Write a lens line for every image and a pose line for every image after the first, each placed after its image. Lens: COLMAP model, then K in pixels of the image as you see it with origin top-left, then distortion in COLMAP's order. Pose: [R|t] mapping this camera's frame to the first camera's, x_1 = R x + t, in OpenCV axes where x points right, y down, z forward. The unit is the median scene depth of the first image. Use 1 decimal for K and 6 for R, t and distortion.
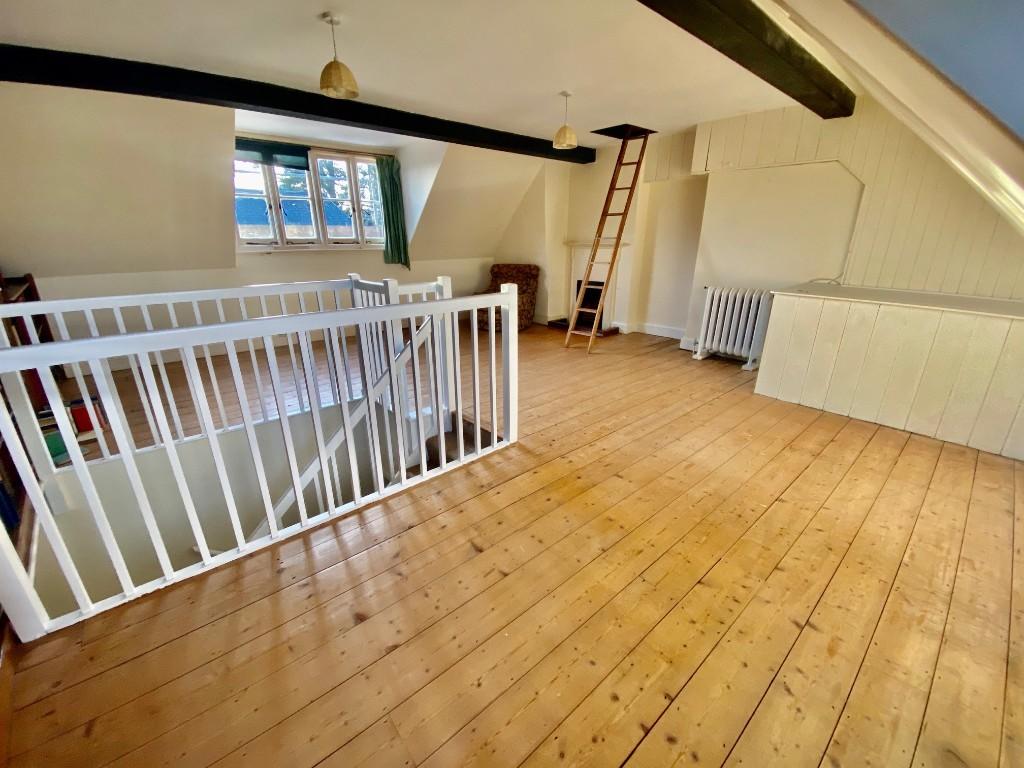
lens RADIAL K [[412.2, 0, 512.0], [0, 412.2, 384.0], [0, 0, 1]] dist [-0.042970, 0.000070]
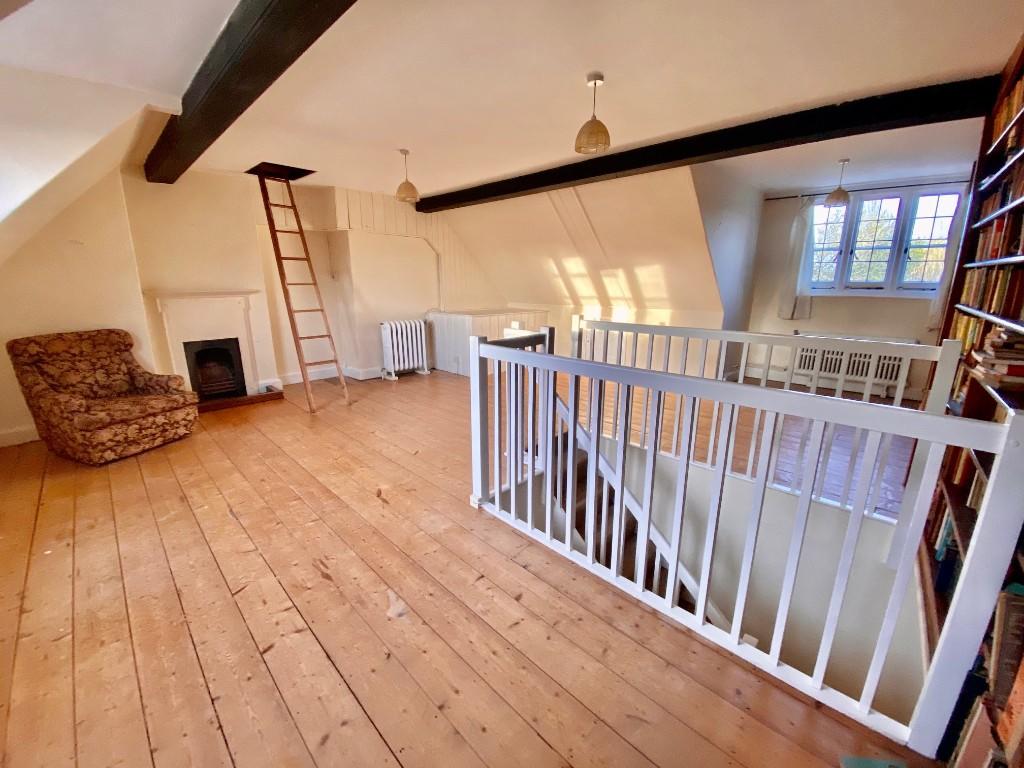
lens RADIAL K [[412.2, 0, 512.0], [0, 412.2, 384.0], [0, 0, 1]] dist [-0.042970, 0.000070]
pose [[-0.094026, -0.239427, 0.966351, -0.957446], [0.333201, 0.907106, 0.257169, -0.326277], [-0.938156, 0.346169, -0.005514, 0.889426]]
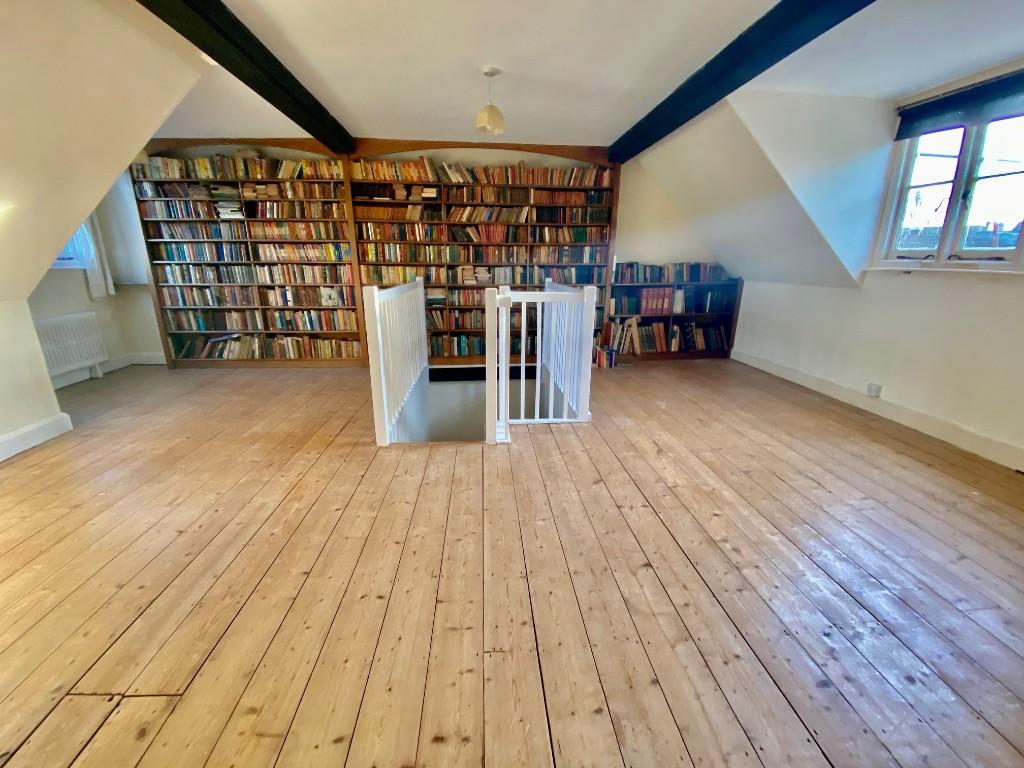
lens RADIAL K [[412.2, 0, 512.0], [0, 412.2, 384.0], [0, 0, 1]] dist [-0.042970, 0.000070]
pose [[-0.595746, 0.228752, -0.769909, 0.415941], [-0.271492, 0.844805, 0.461082, -0.407457], [0.755896, 0.483712, -0.441185, 1.240781]]
